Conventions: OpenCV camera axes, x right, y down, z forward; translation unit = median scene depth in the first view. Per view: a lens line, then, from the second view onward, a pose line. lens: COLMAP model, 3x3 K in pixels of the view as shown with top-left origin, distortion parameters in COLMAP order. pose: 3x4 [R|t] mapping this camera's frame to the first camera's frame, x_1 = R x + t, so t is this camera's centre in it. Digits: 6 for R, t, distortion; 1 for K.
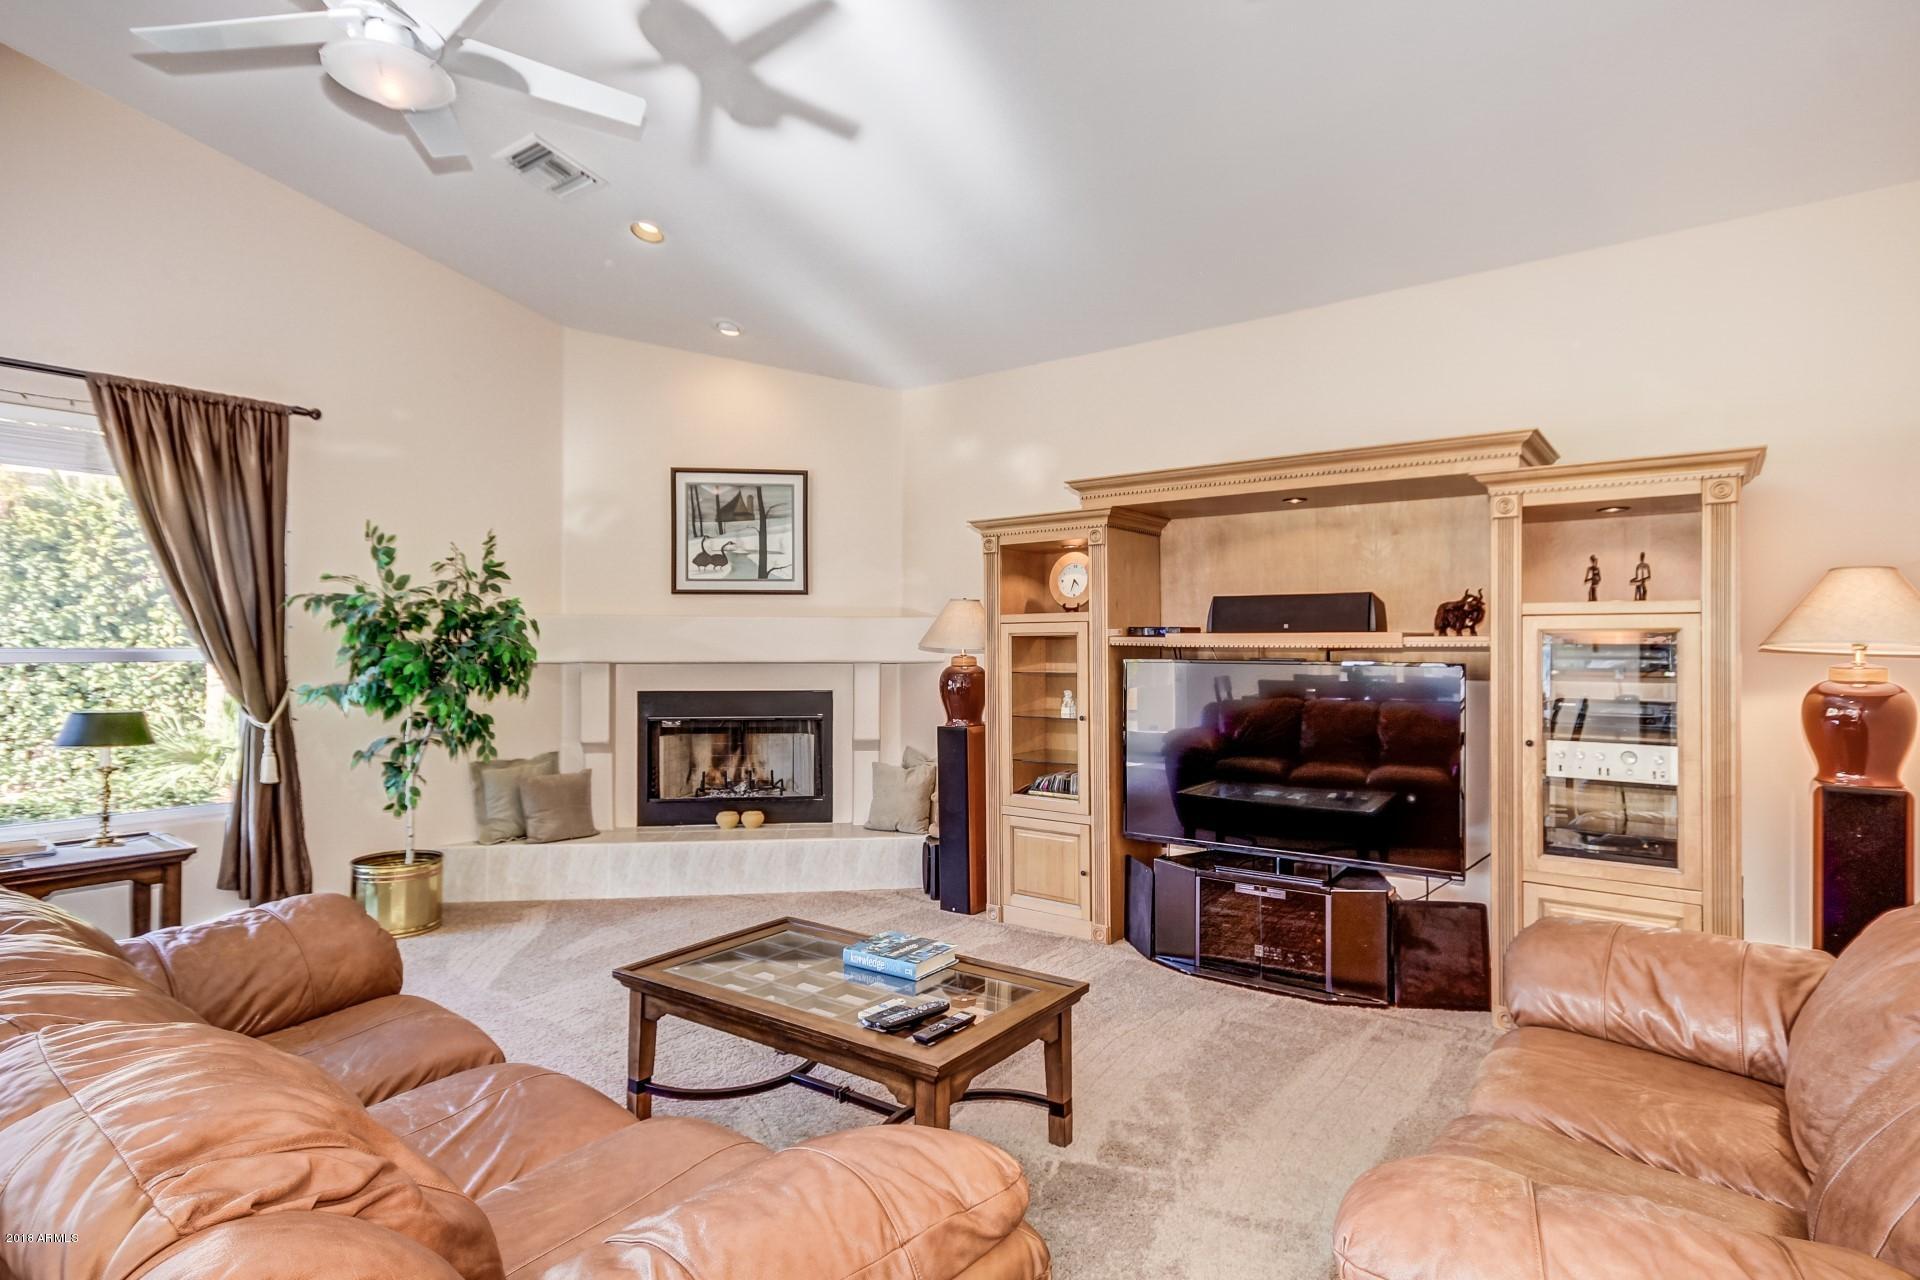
lens RADIAL K [[976.2, 0, 960.0], [0, 976.2, 640.0], [0, 0, 1]] dist [-0.014779, 0.029487]
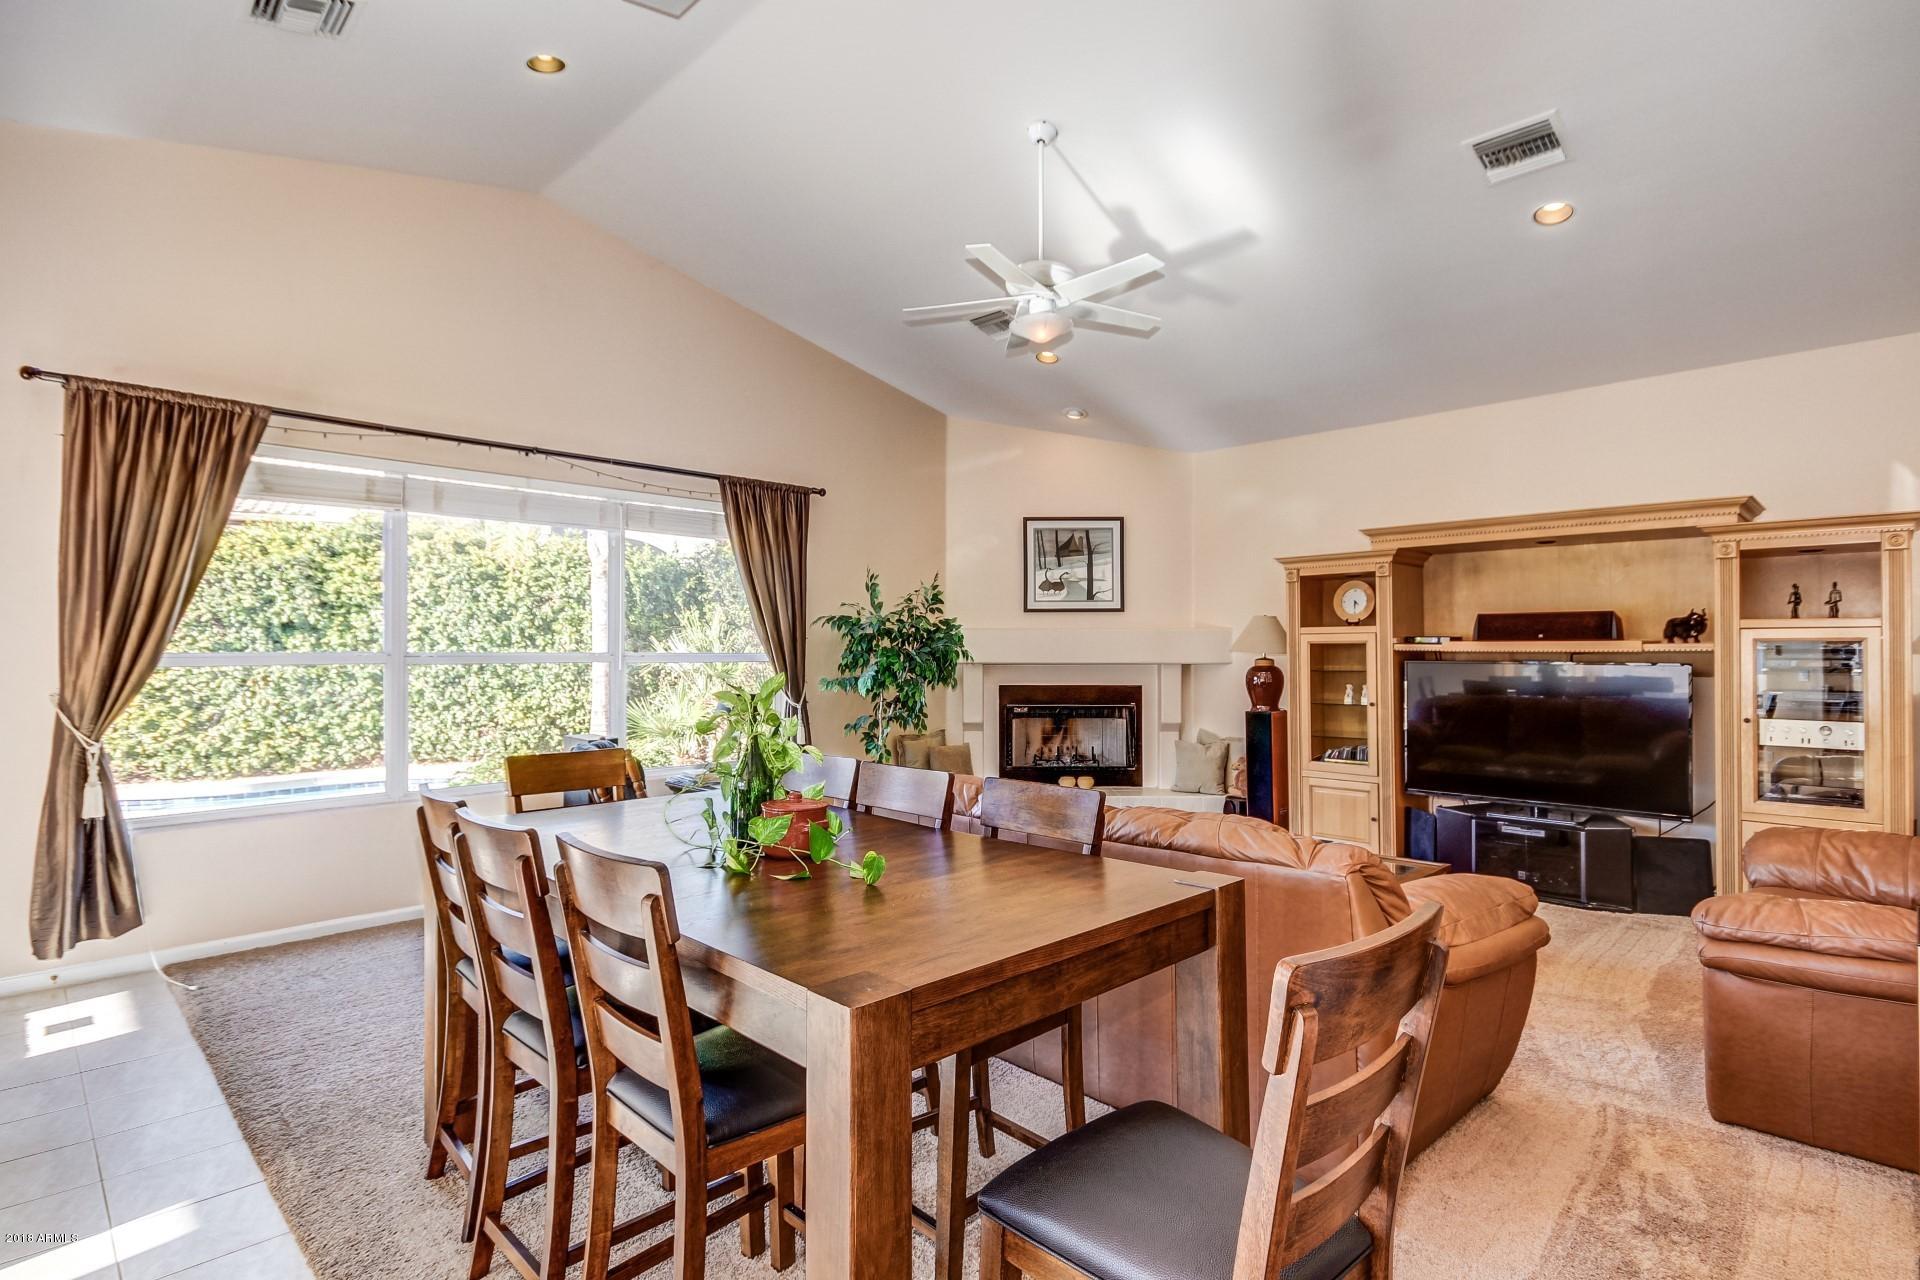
lens RADIAL K [[917.7, 0, 994.0], [0, 917.7, 641.0], [0, 0, 1]] dist [0.001915, 0.000550]
pose [[0.992633, -0.002337, -0.121135, -0.219517], [0.001731, 0.999985, -0.005105, -0.001723], [0.121146, 0.004857, 0.992623, -0.294355]]
